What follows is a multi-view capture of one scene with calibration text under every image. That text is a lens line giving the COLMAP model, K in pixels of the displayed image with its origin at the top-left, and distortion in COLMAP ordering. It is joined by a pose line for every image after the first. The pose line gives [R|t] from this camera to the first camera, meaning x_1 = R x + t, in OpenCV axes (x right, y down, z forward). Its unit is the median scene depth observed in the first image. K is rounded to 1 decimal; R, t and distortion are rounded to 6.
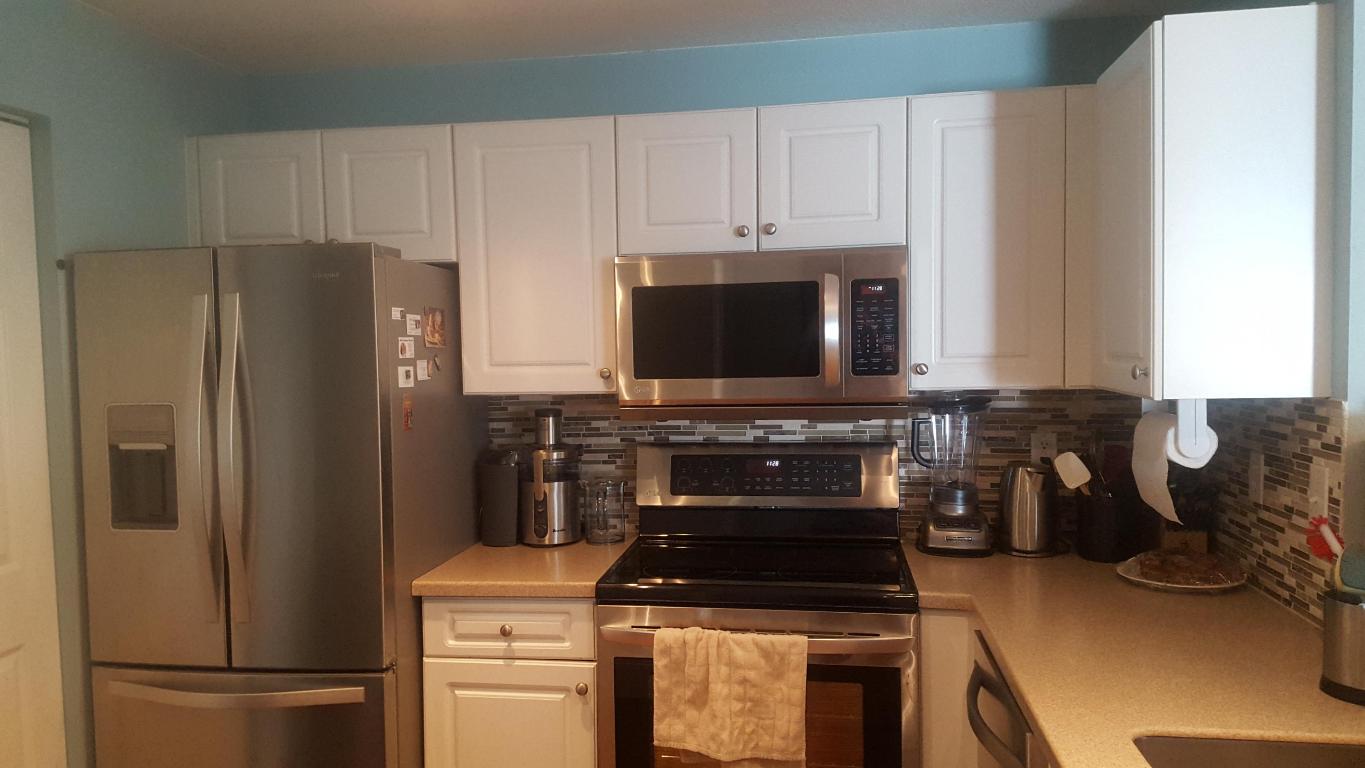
lens RADIAL K [[1009.8, 0, 688.3], [0, 1009.8, 387.4], [0, 0, 1]] dist [-0.008997, -0.034622]
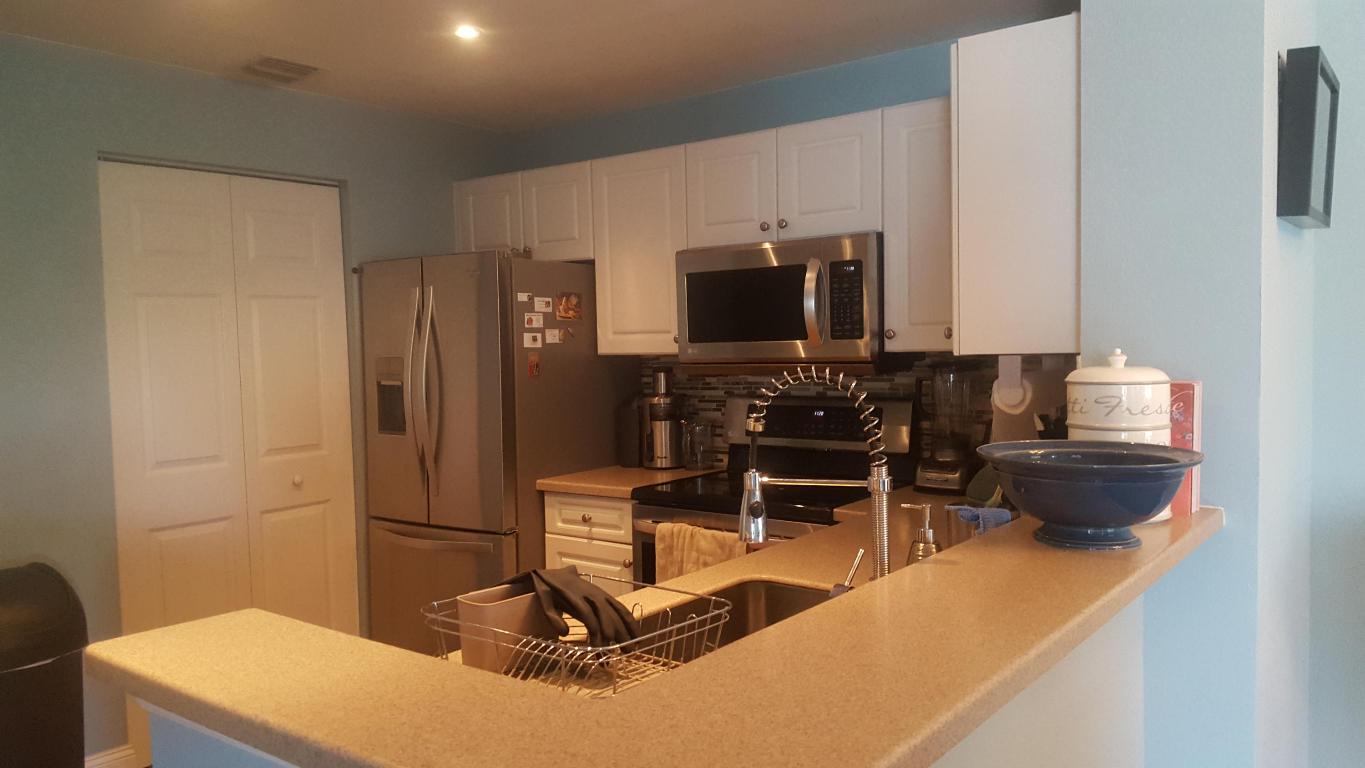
lens RADIAL K [[1009.8, 0, 680.1], [0, 1009.8, 387.9], [0, 0, 1]] dist [-0.008997, -0.034622]
pose [[0.874577, 0.022676, -0.484357, 0.609112], [-0.014723, 0.999687, 0.020216, 0.025537], [0.484664, -0.010549, 0.874637, -0.177334]]
